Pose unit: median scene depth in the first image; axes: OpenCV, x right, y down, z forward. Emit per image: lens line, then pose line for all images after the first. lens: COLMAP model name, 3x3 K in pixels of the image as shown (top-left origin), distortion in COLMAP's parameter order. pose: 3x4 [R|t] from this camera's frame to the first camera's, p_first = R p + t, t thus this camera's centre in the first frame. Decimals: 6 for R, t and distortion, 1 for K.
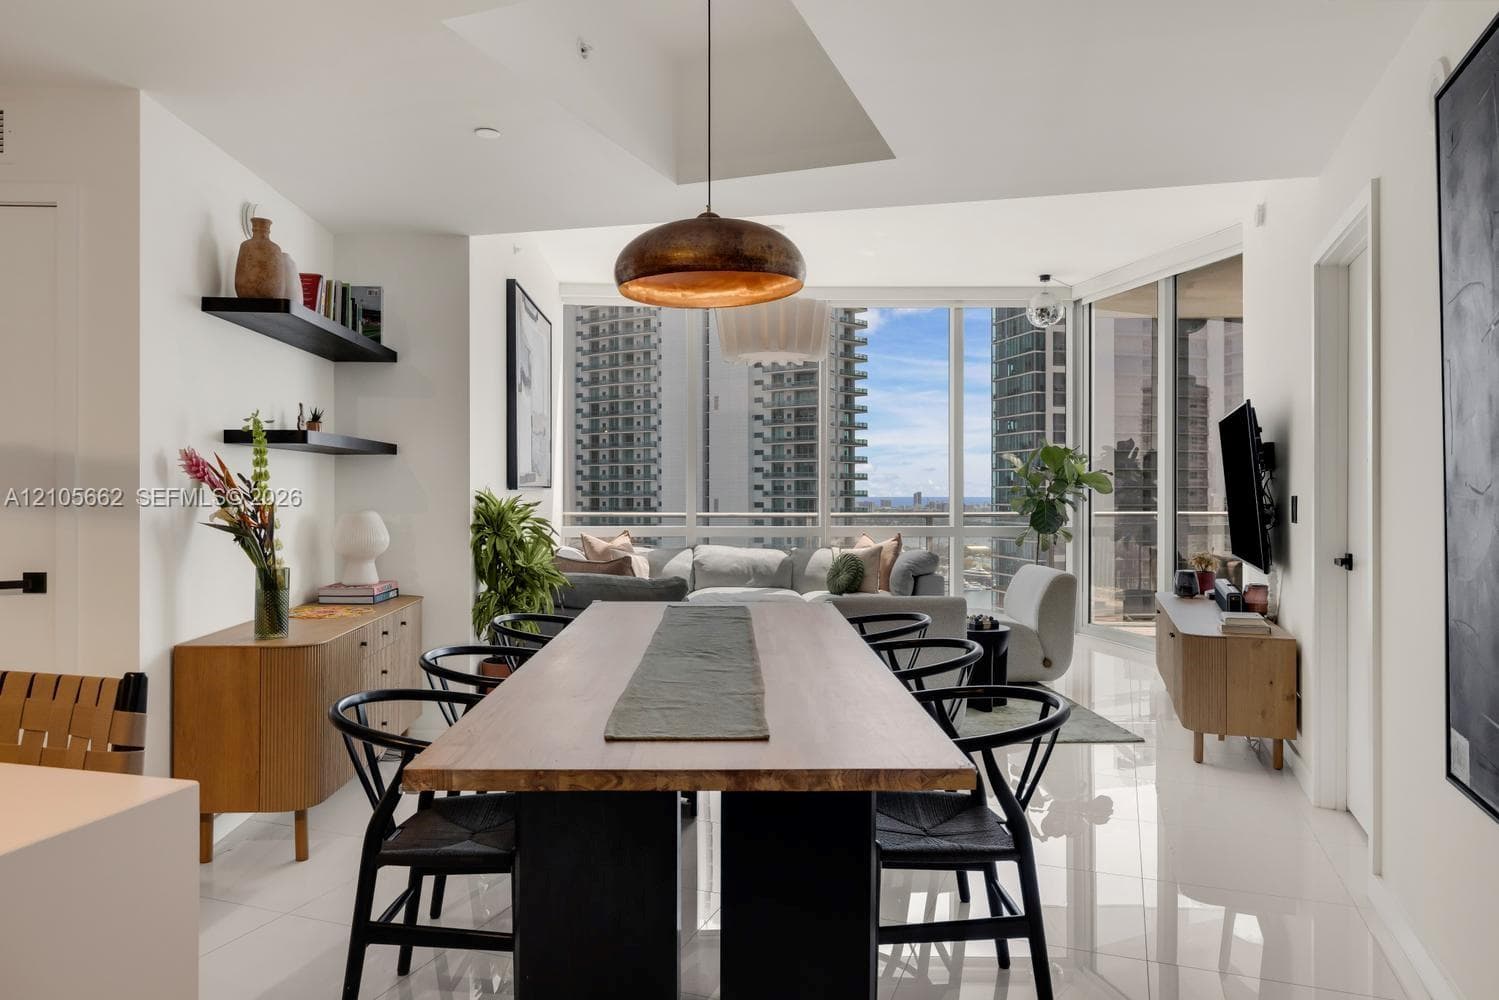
lens RADIAL K [[984.9, 0, 742.3], [0, 984.9, 495.7], [0, 0, 1]] dist [-0.015239, -0.001069]
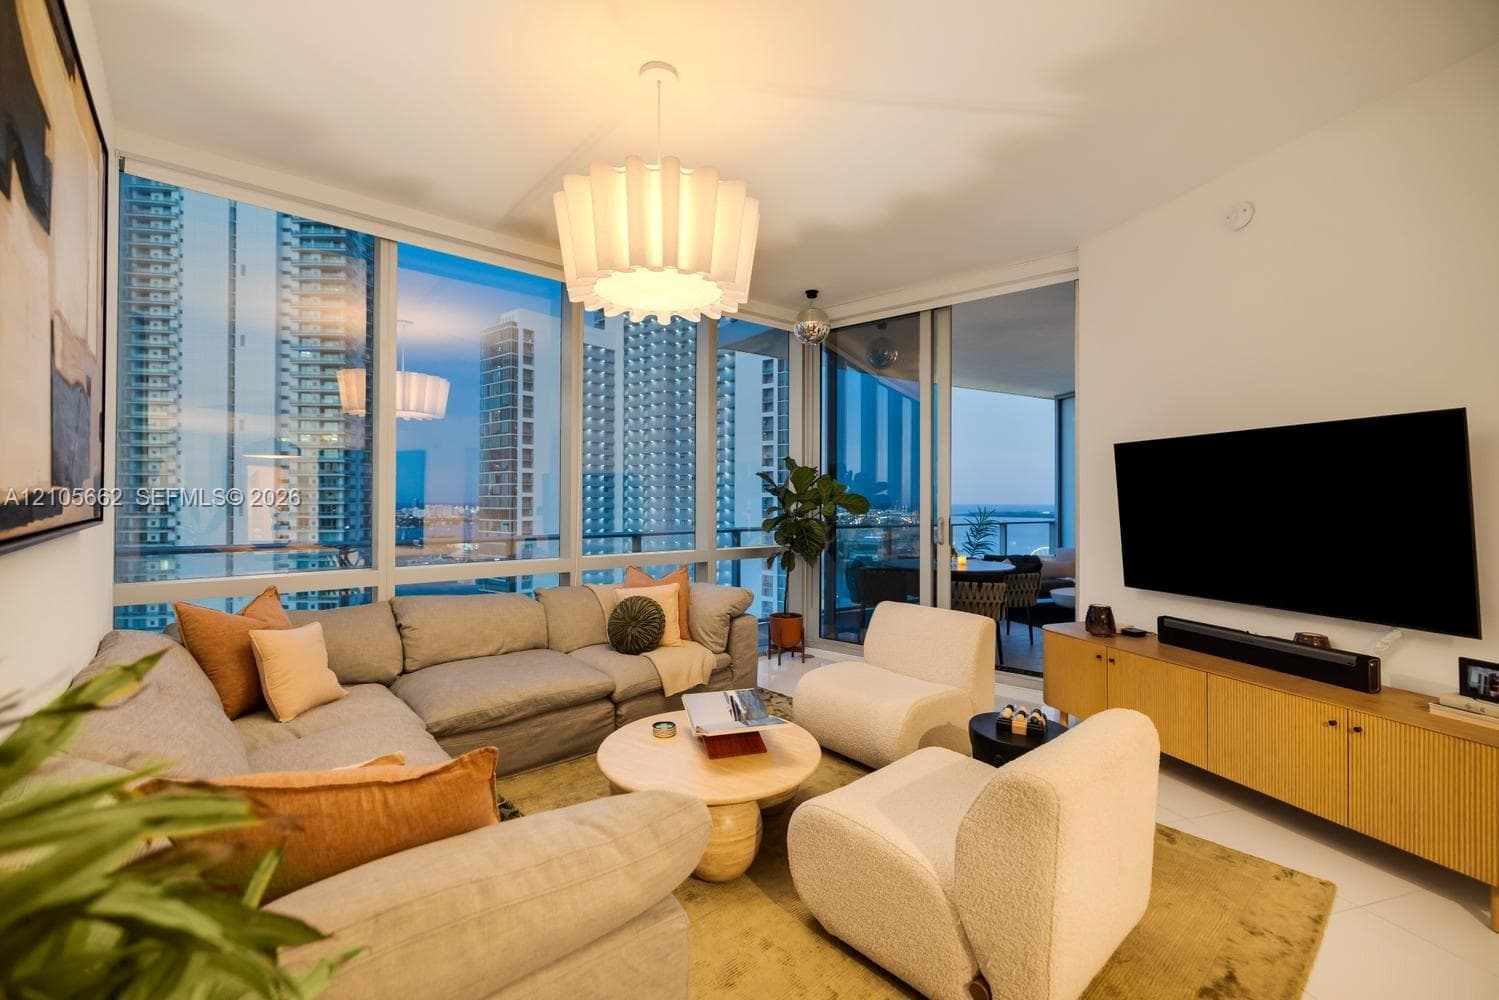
lens RADIAL K [[630.1, 0, 746.7], [0, 630.1, 495.4], [0, 0, 1]] dist [-0.005870, 0.000894]
pose [[0.792552, 0.006660, 0.609767, -0.203947], [-0.000726, 0.999950, -0.009978, -0.025120], [-0.609803, 0.007466, 0.792518, 0.900166]]
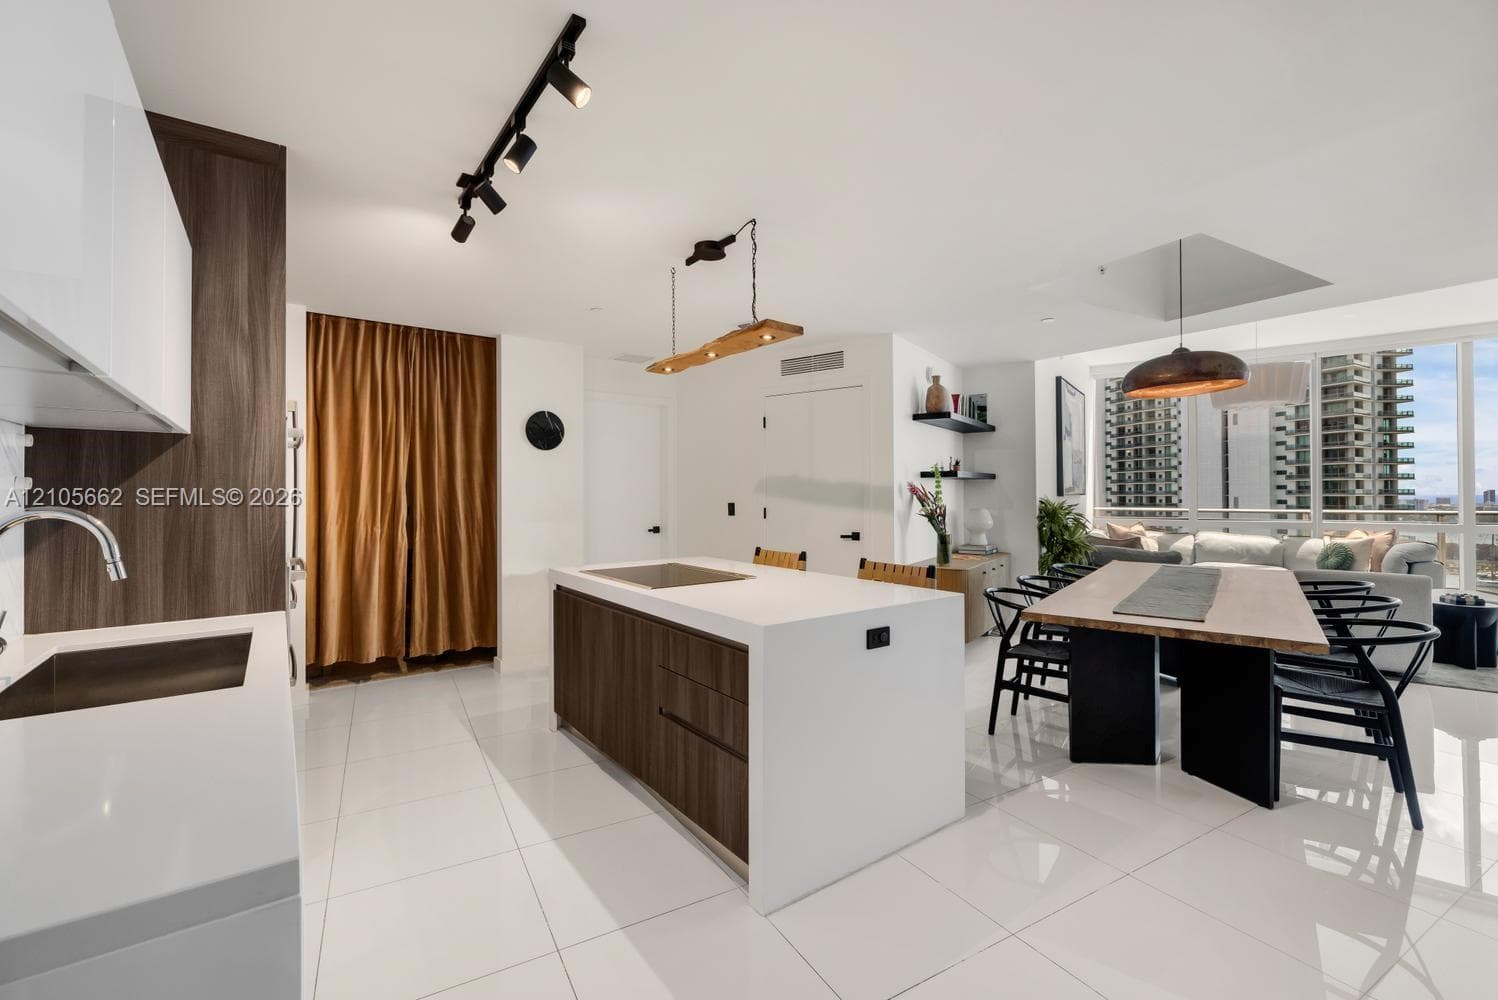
lens RADIAL K [[629.7, 0, 731.4], [0, 629.7, 490.6], [0, 0, 1]] dist [-0.005870, 0.000894]
pose [[0.762065, -0.008168, -0.647449, 0.052696], [0.003156, 0.999955, -0.008900, -0.009396], [0.647493, 0.004739, 0.762057, -0.274608]]
